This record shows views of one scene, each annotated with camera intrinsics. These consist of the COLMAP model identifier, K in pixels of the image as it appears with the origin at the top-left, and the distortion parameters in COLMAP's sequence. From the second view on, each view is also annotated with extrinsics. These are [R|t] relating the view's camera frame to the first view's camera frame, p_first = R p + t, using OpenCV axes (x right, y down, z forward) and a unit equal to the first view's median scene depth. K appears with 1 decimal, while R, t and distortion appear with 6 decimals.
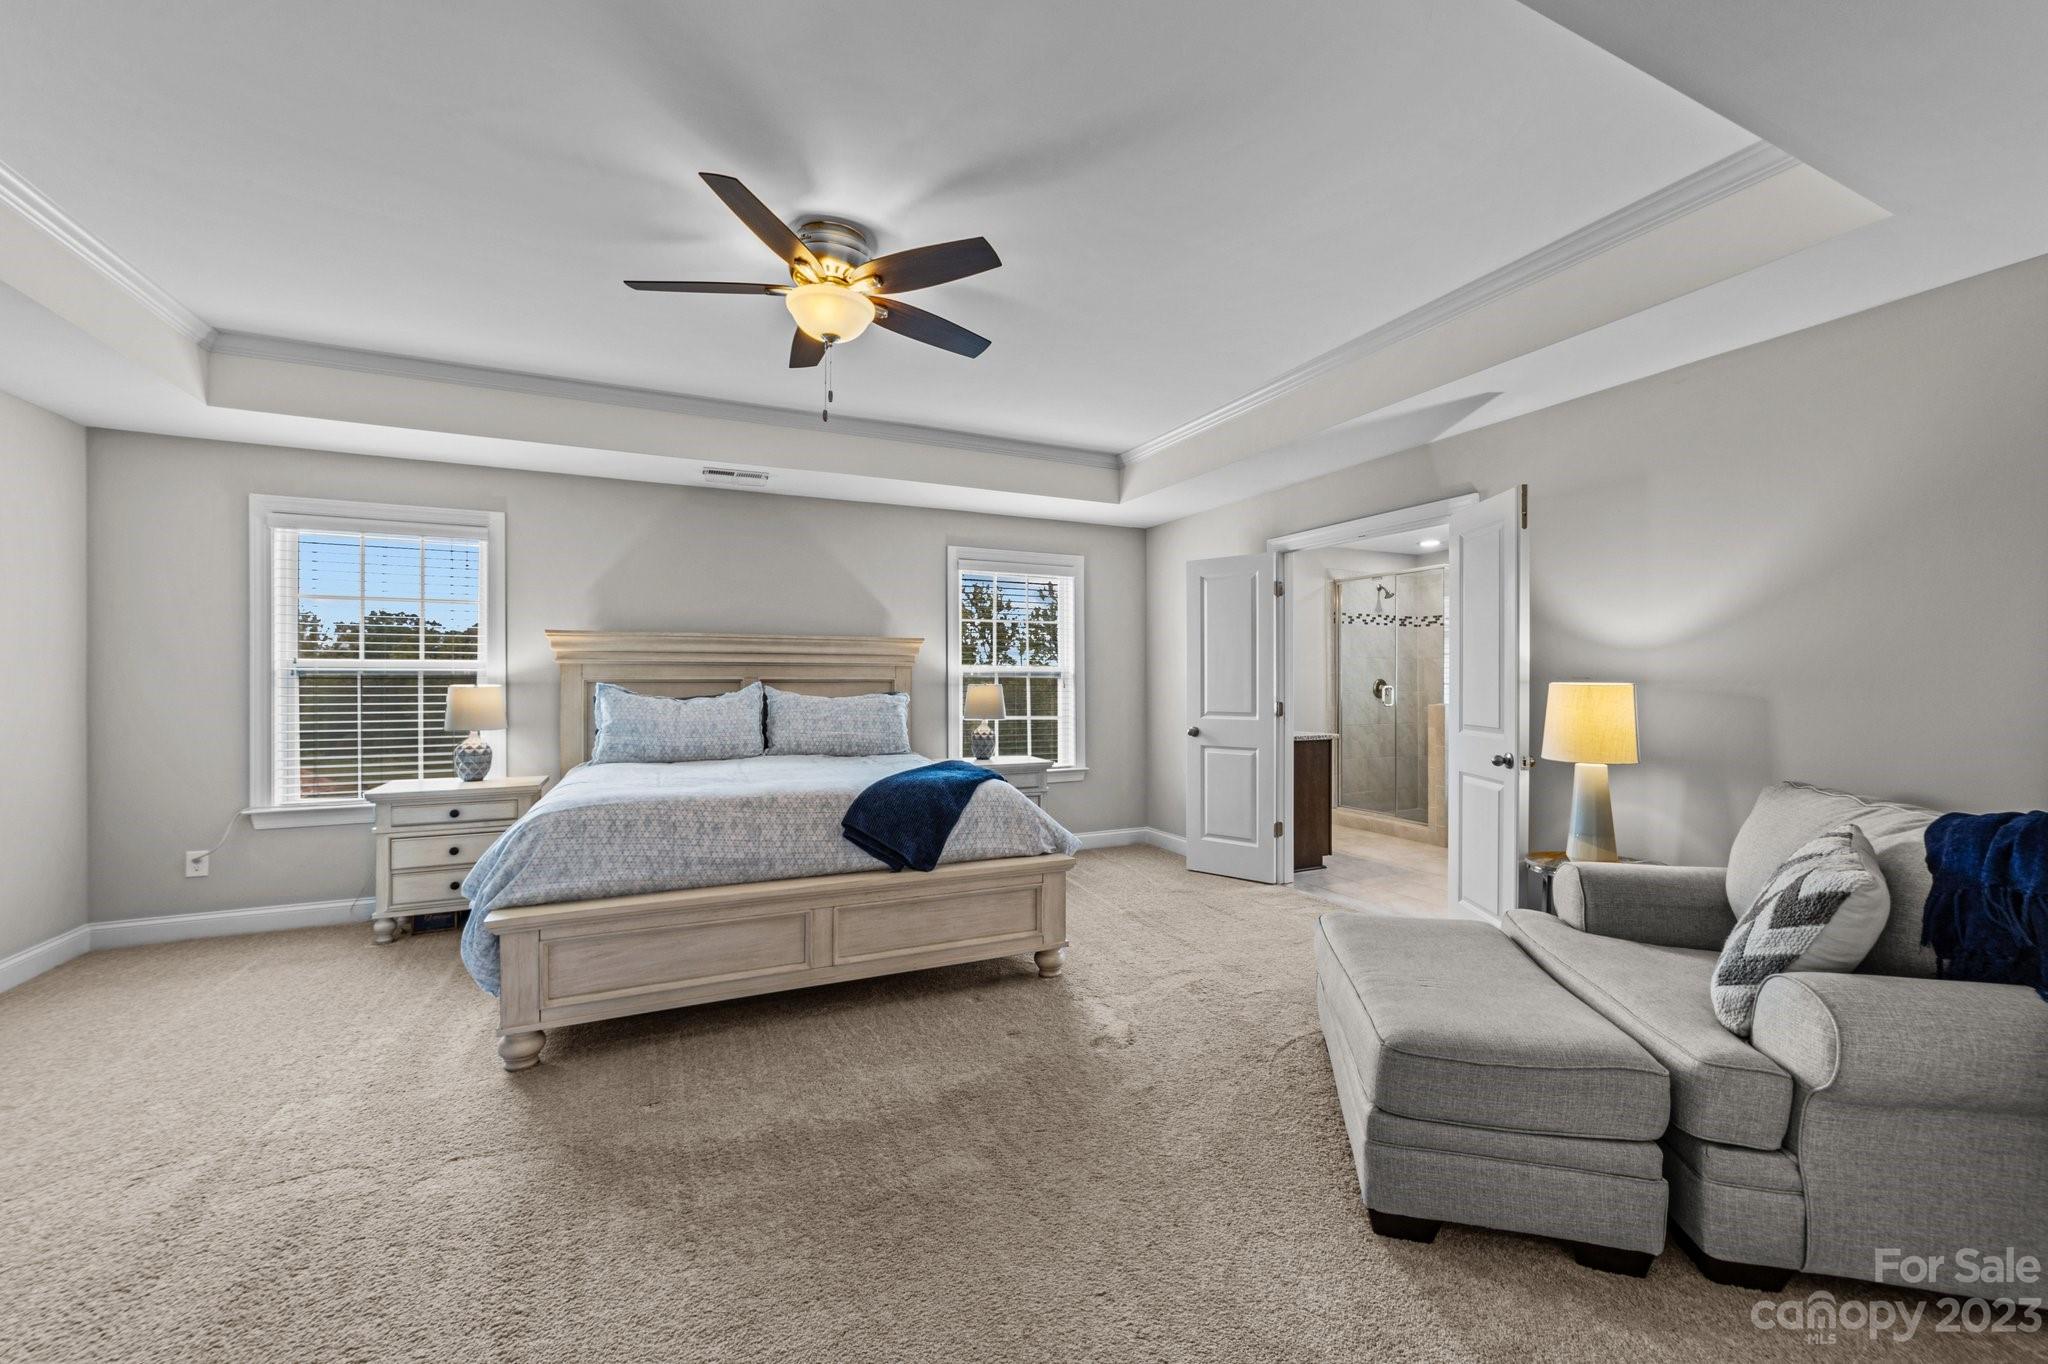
lens RADIAL K [[794.3, 0, 1019.2], [0, 794.3, 679.0], [0, 0, 1]] dist [0.003394, 0.001383]
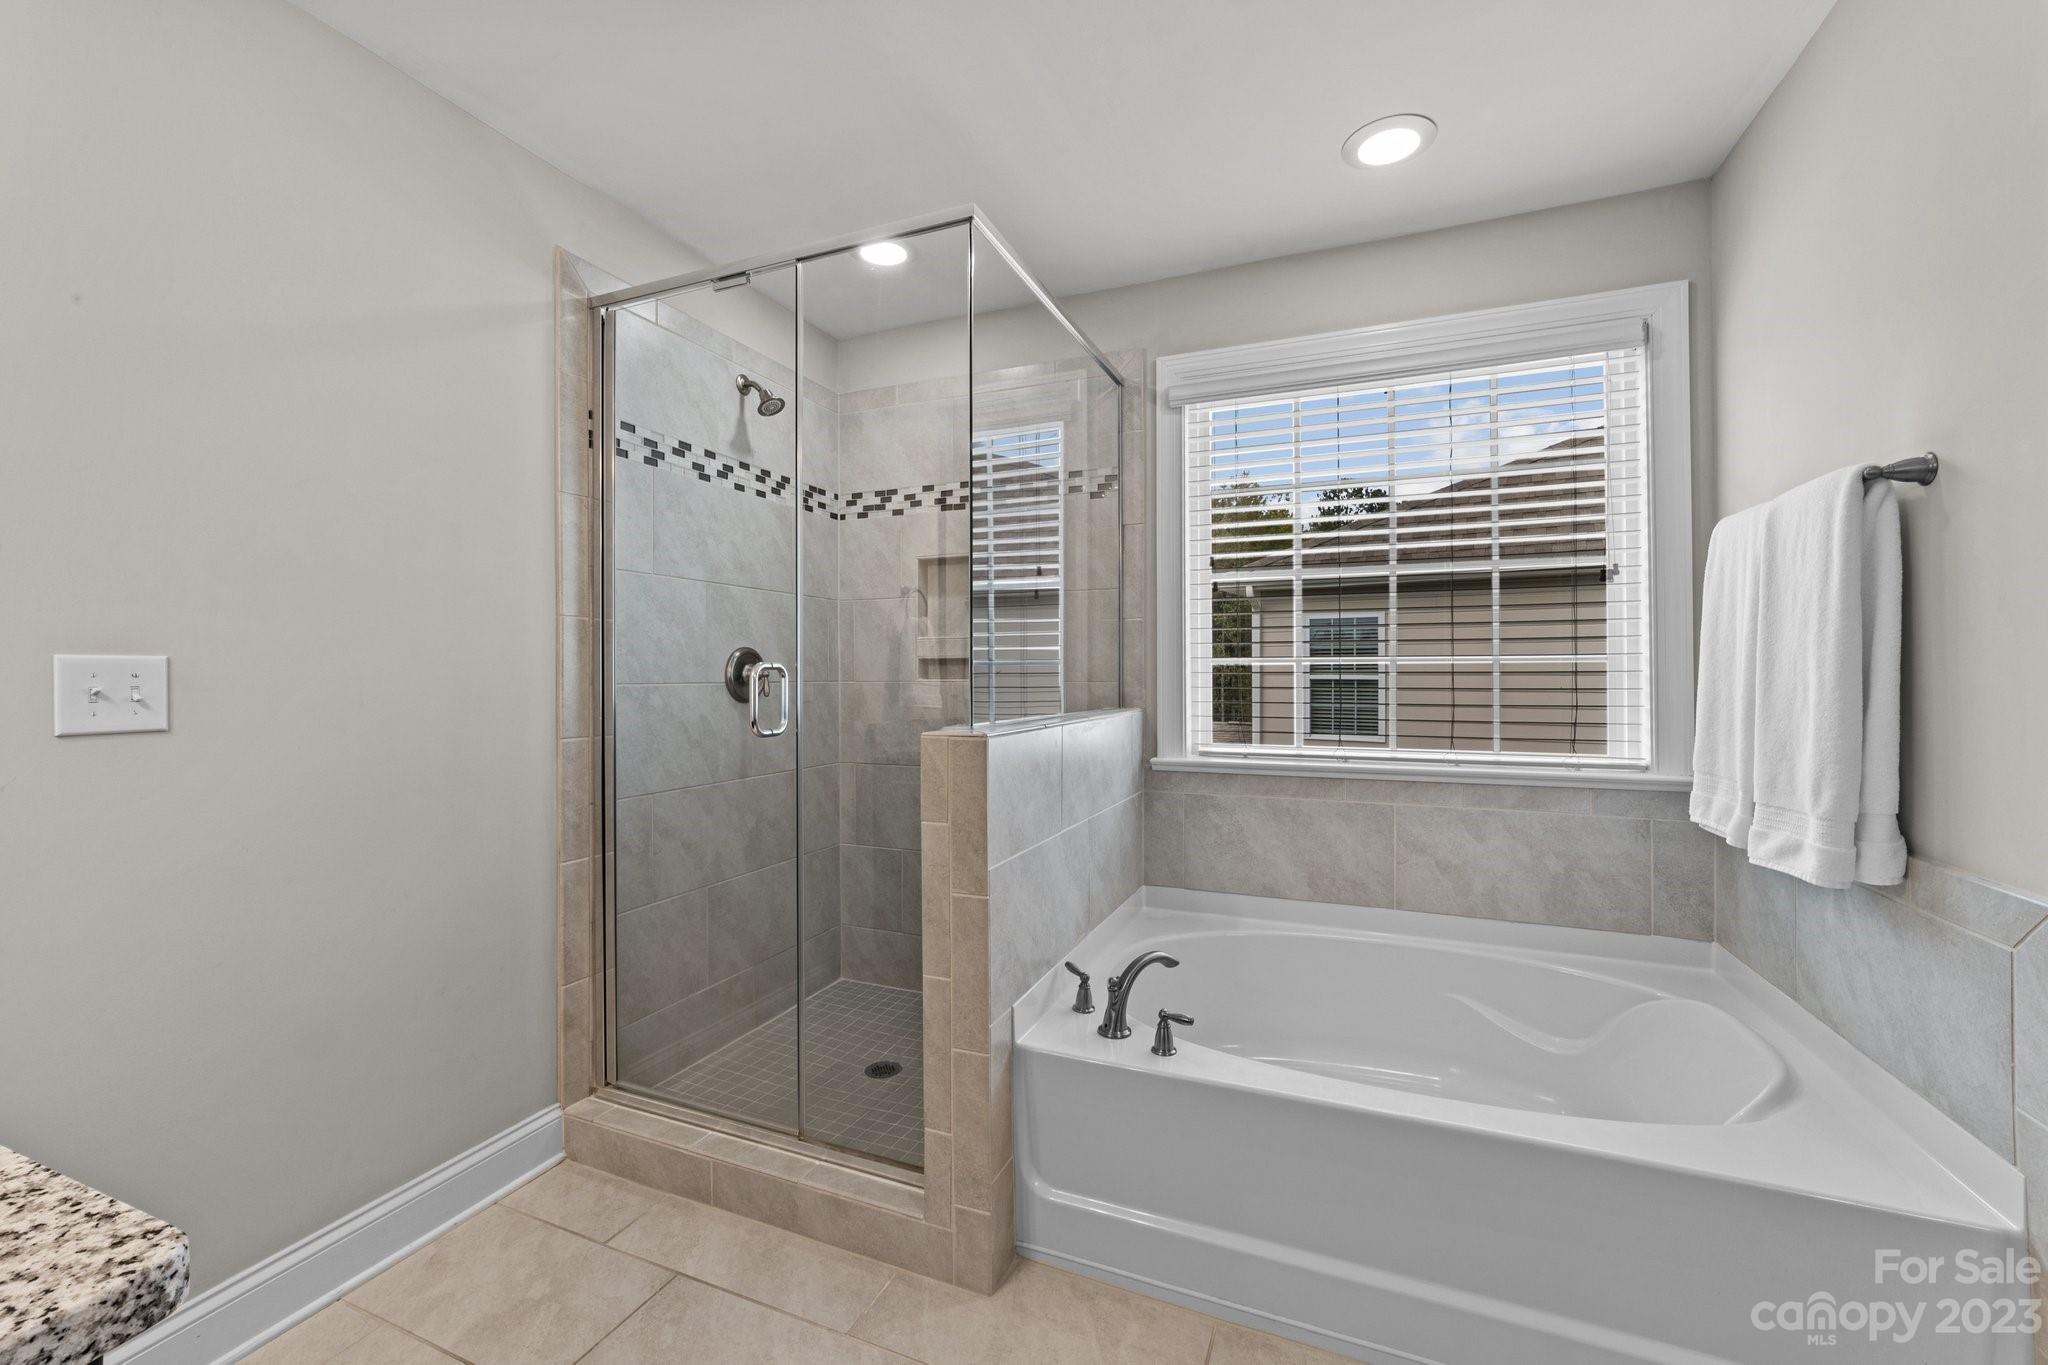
lens RADIAL K [[794.3, 0, 1023.4], [0, 794.3, 681.5], [0, 0, 1]] dist [0.003394, 0.001383]
pose [[0.730144, -0.001401, 0.683292, 0.311582], [0.000769, 0.999999, 0.001229, 0.014424], [-0.683293, -0.000372, 0.730145, 0.677242]]
